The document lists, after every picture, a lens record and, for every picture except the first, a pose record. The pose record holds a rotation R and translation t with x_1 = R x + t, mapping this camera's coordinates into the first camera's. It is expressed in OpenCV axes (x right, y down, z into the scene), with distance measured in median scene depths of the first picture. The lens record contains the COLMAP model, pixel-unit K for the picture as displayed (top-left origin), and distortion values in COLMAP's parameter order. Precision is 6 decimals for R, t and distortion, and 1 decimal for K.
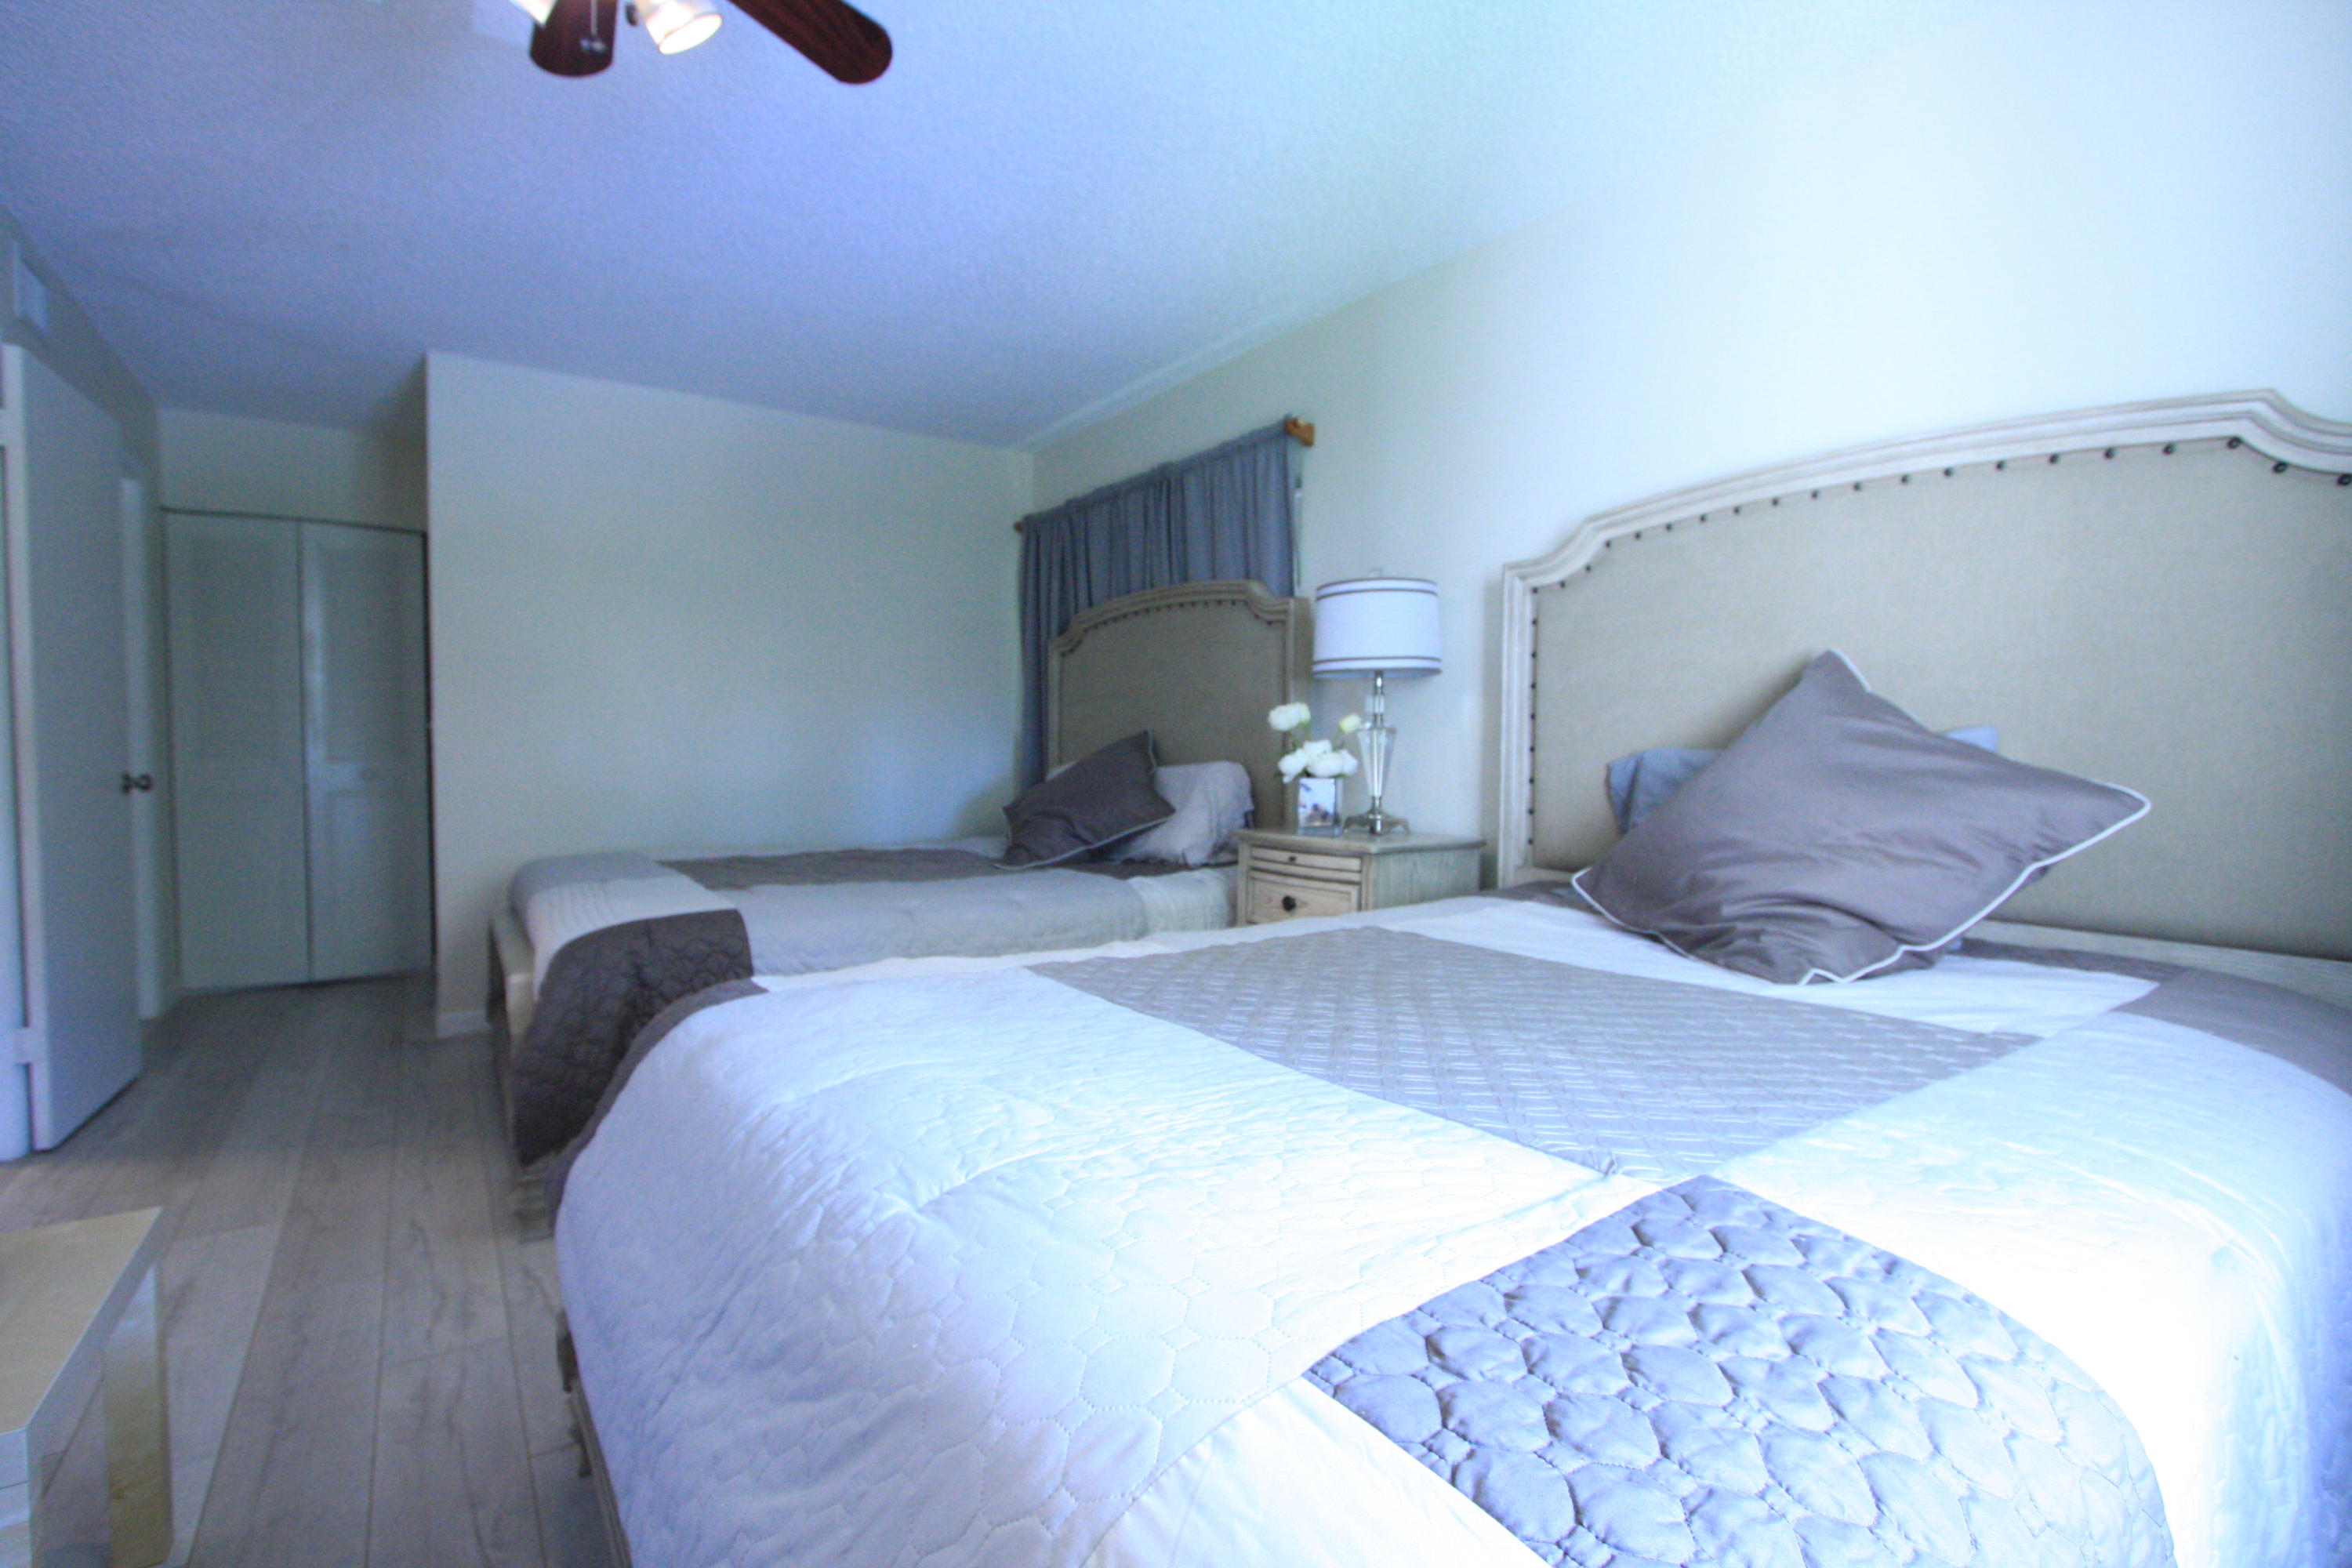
lens RADIAL K [[1088.1, 0, 1163.3], [0, 1088.1, 784.8], [0, 0, 1]] dist [-0.014657, 0.002015]
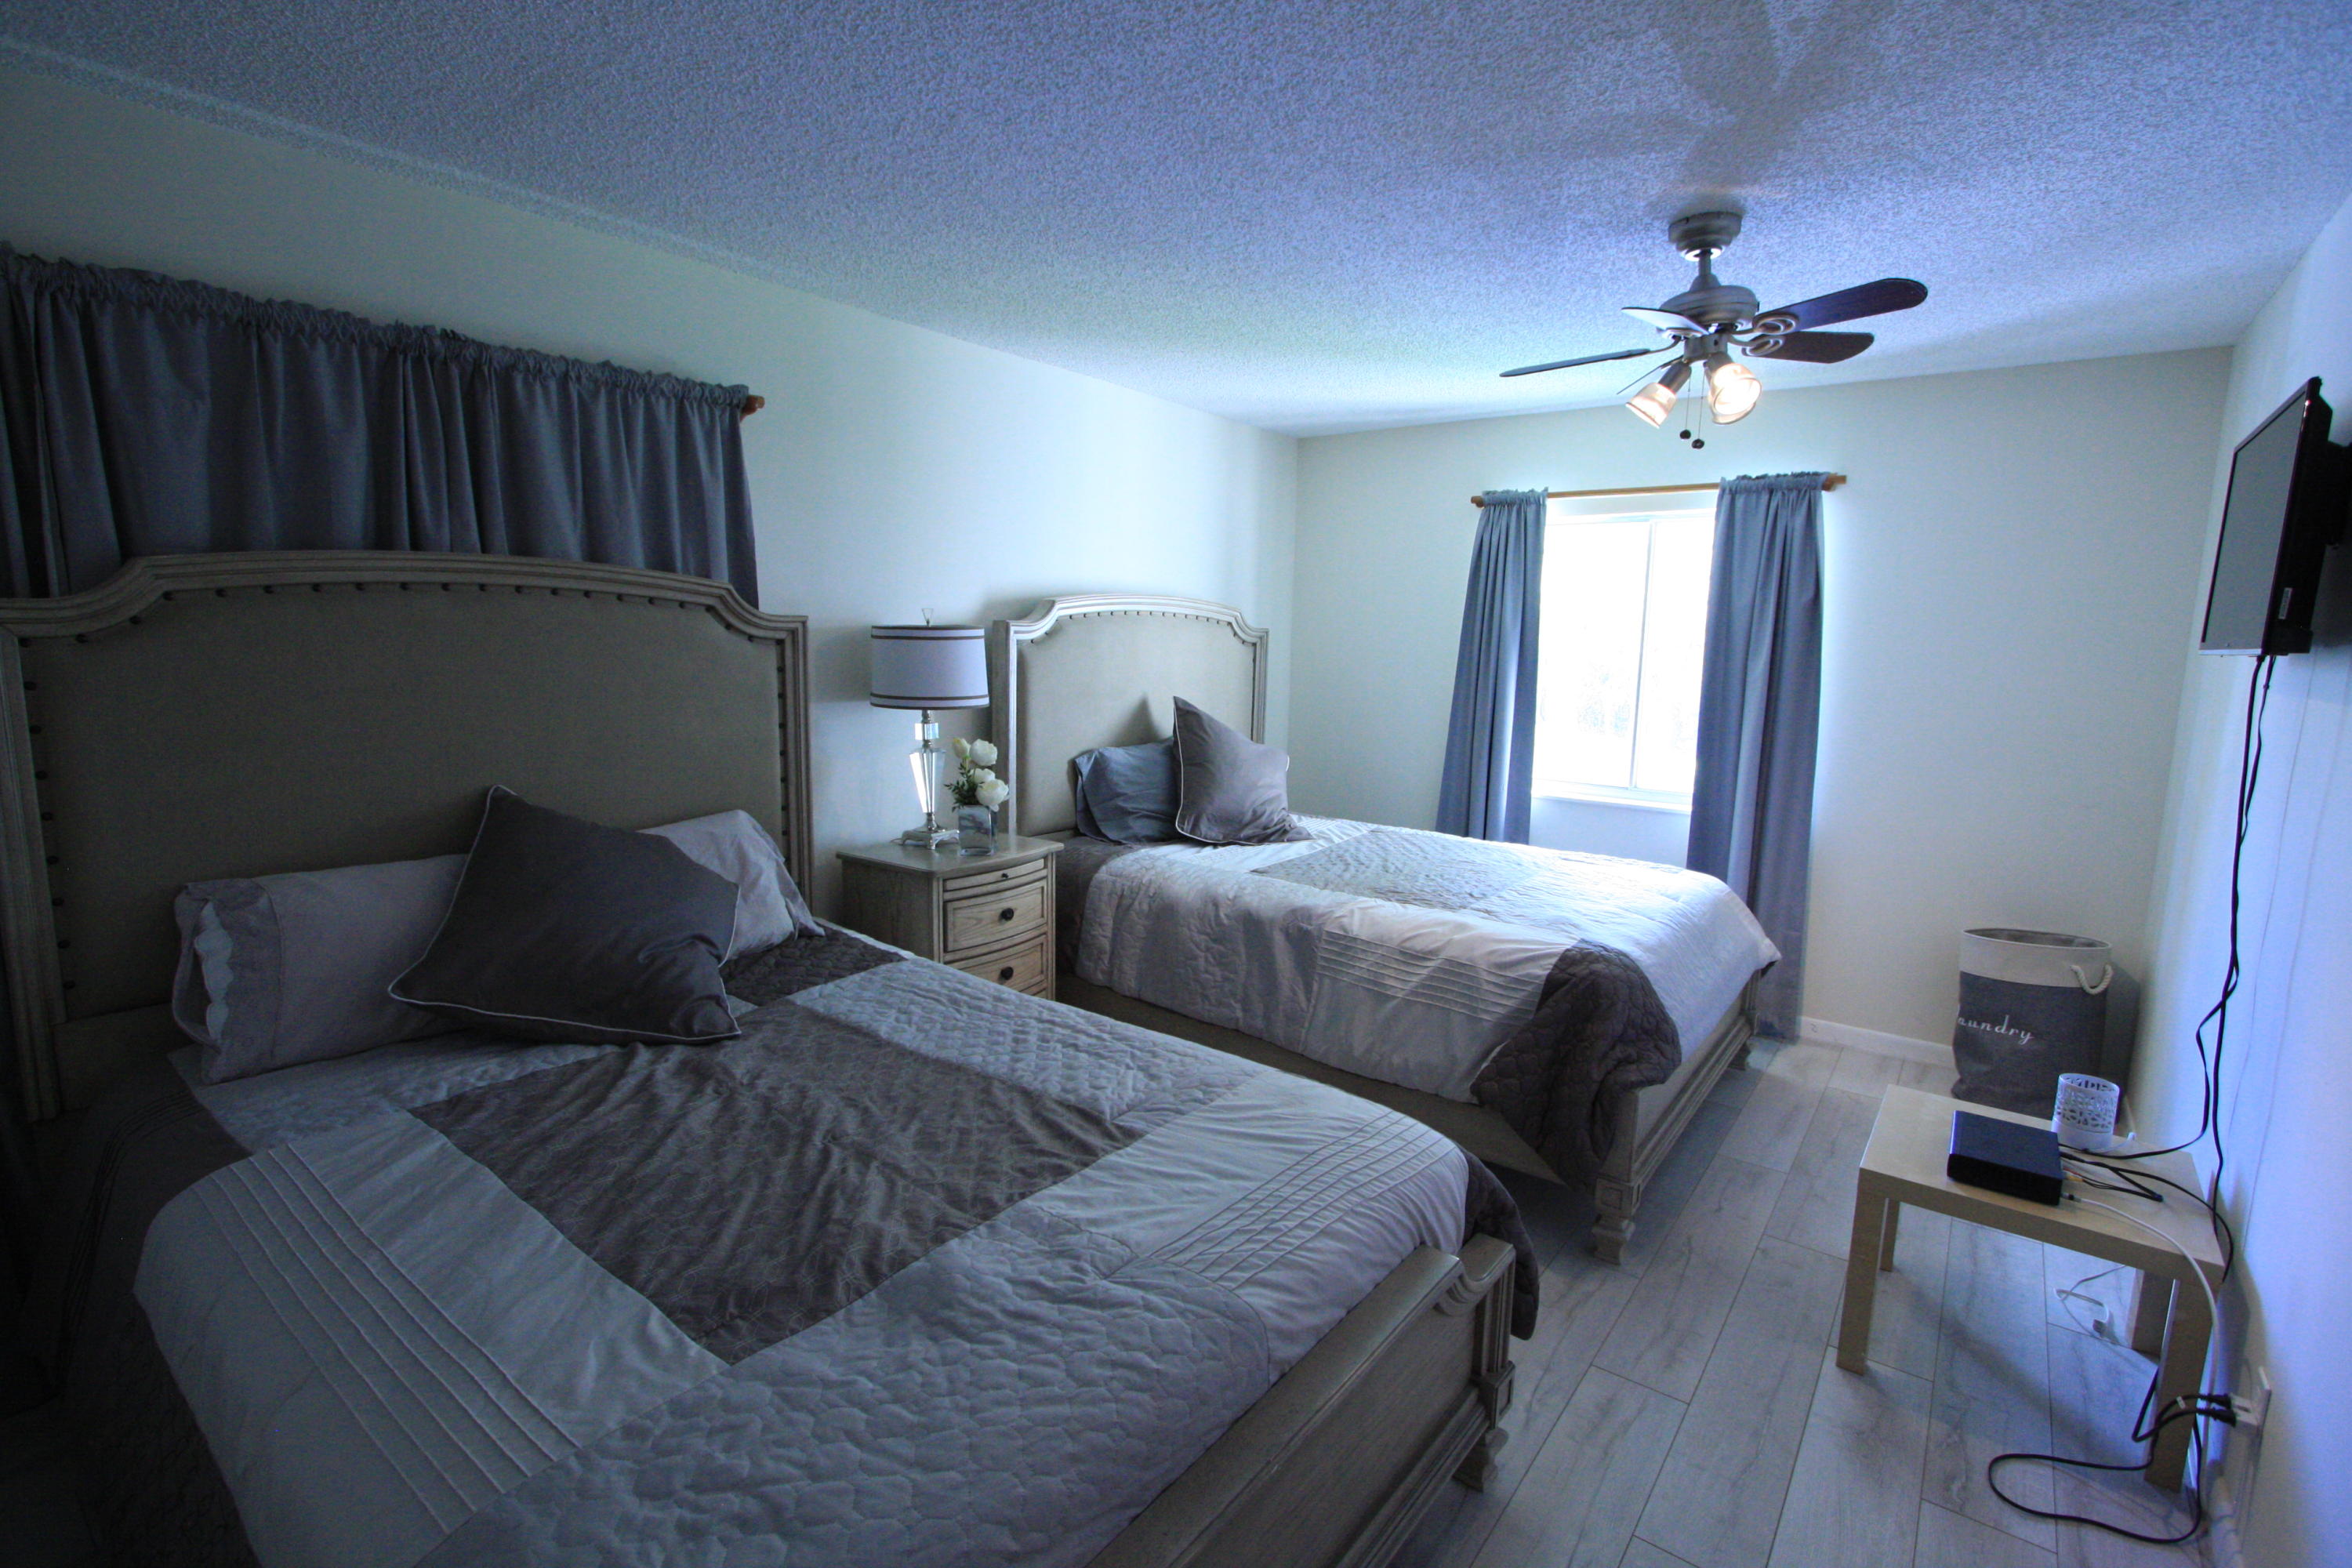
lens RADIAL K [[1088.1, 0, 1166.8], [0, 1088.1, 786.1], [0, 0, 1]] dist [-0.014657, 0.002015]
pose [[-0.308560, -0.147064, 0.939767, -1.001403], [0.014583, 0.987128, 0.159263, -0.205794], [-0.951093, 0.062847, -0.302444, 1.190099]]
